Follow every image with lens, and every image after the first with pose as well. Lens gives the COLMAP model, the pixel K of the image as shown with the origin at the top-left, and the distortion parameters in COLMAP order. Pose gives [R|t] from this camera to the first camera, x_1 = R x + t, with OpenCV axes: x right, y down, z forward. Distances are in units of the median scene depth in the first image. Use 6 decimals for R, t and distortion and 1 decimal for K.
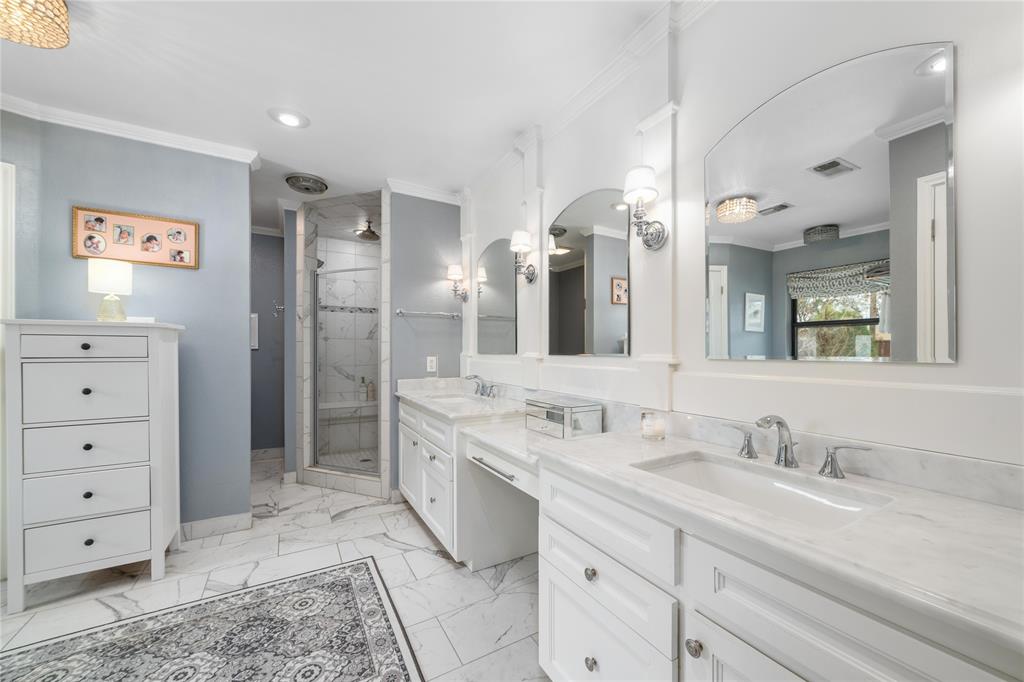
lens RADIAL K [[386.6, 0, 510.1], [0, 386.6, 351.8], [0, 0, 1]] dist [-0.000549, 0.000423]
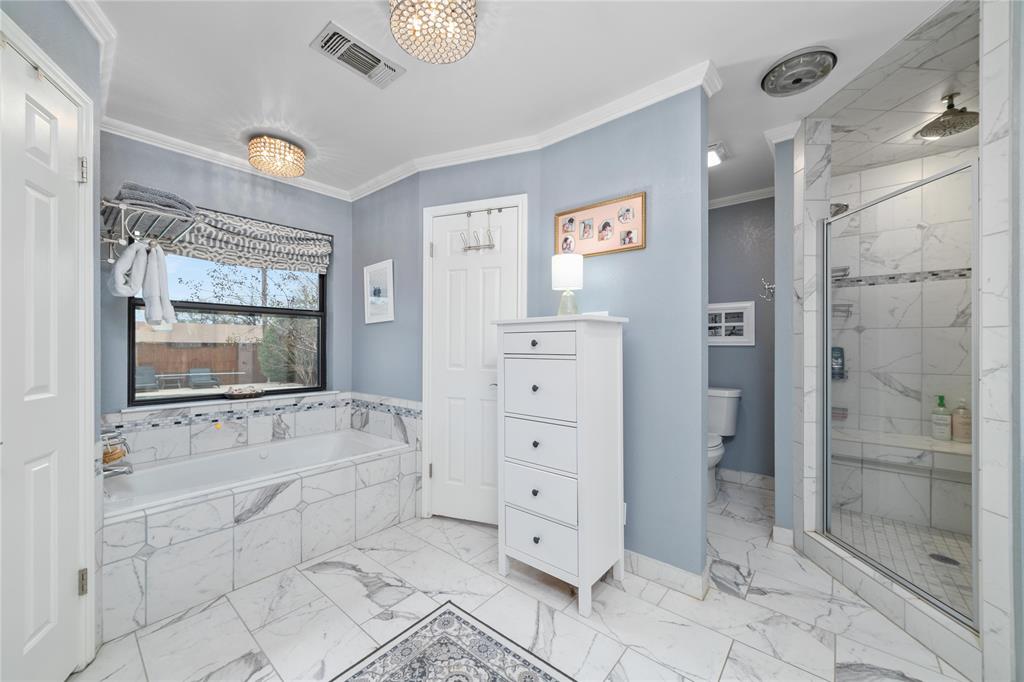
lens RADIAL K [[386.6, 0, 515.6], [0, 386.6, 343.0], [0, 0, 1]] dist [-0.000549, 0.000423]
pose [[0.338083, -0.003981, -0.941108, -0.127510], [-0.005662, 0.999964, -0.006264, -0.005651], [0.941099, 0.007446, 0.338048, 0.463087]]
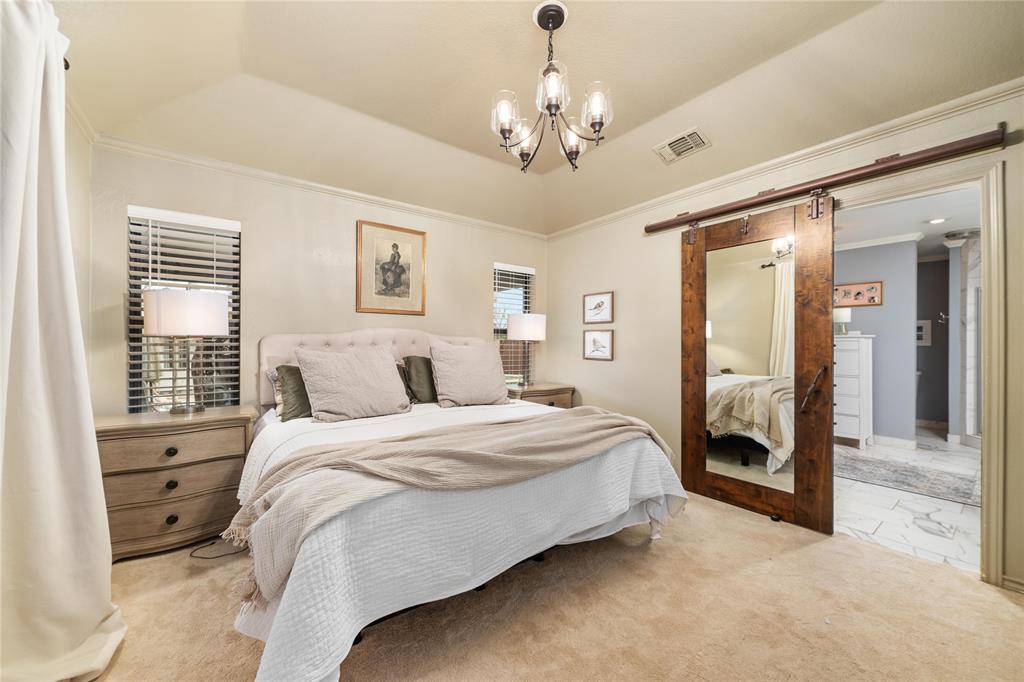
lens RADIAL K [[386.6, 0, 505.6], [0, 386.6, 342.4], [0, 0, 1]] dist [-0.000549, 0.000423]
pose [[0.116161, 0.000648, -0.993230, 0.880410], [-0.007024, 0.999975, -0.000169, -0.014015], [0.993206, 0.006996, 0.116163, -1.081813]]
